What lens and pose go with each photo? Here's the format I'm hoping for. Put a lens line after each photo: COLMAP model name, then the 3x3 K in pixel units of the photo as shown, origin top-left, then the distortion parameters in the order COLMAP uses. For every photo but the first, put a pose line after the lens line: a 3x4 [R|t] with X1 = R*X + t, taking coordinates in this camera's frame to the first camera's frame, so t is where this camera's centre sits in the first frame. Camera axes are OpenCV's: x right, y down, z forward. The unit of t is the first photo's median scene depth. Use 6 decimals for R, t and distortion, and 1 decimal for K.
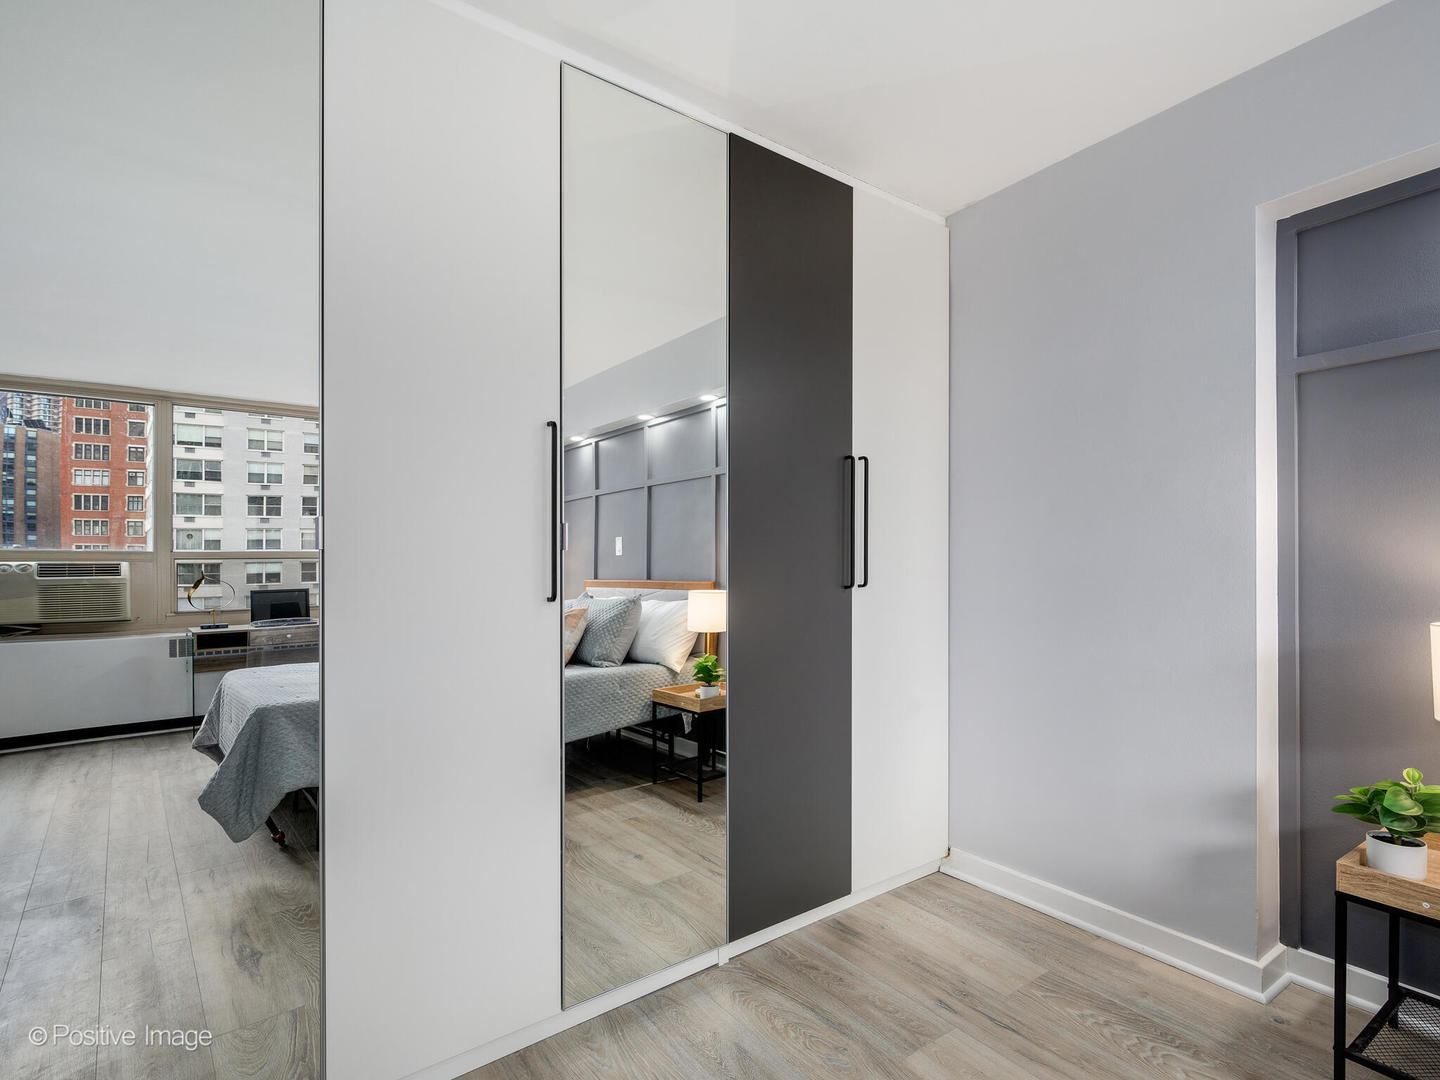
lens RADIAL K [[718.4, 0, 721.9], [0, 718.4, 560.1], [0, 0, 1]] dist [0.000225, -0.000293]
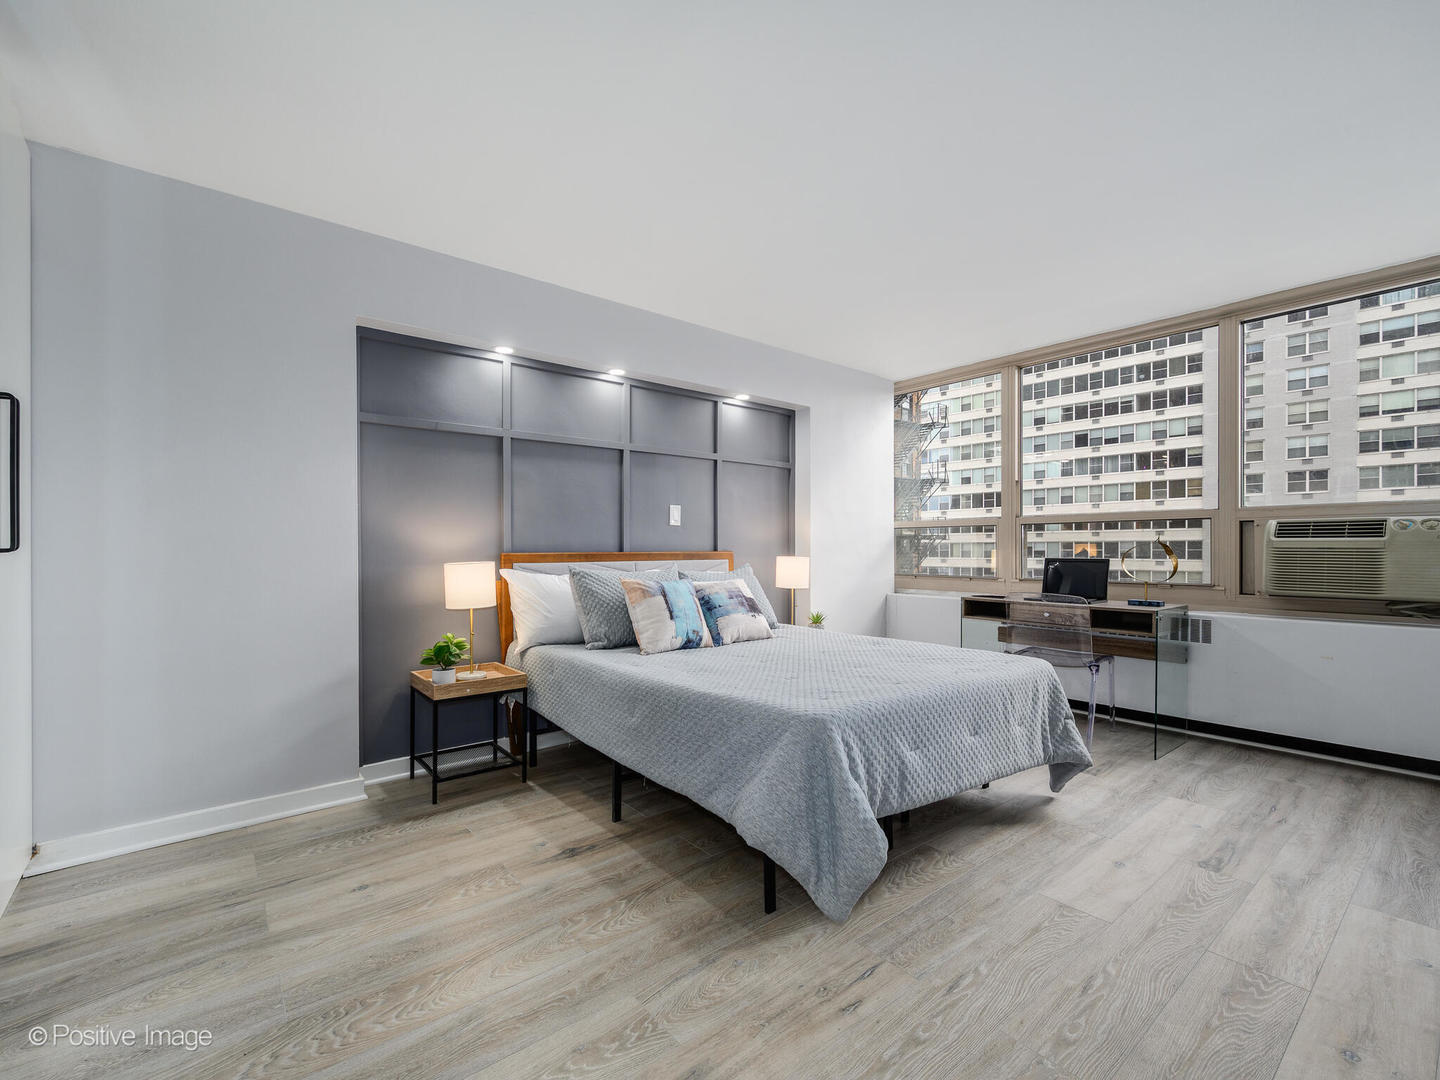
lens RADIAL K [[707.9, 0, 727.9], [0, 707.9, 539.3], [0, 0, 1]] dist [0.002931, -0.000441]
pose [[-0.079888, 0.014506, 0.996698, -1.096781], [-0.000131, 0.999894, -0.014563, 0.044367], [-0.996804, -0.001294, -0.079878, 0.338893]]
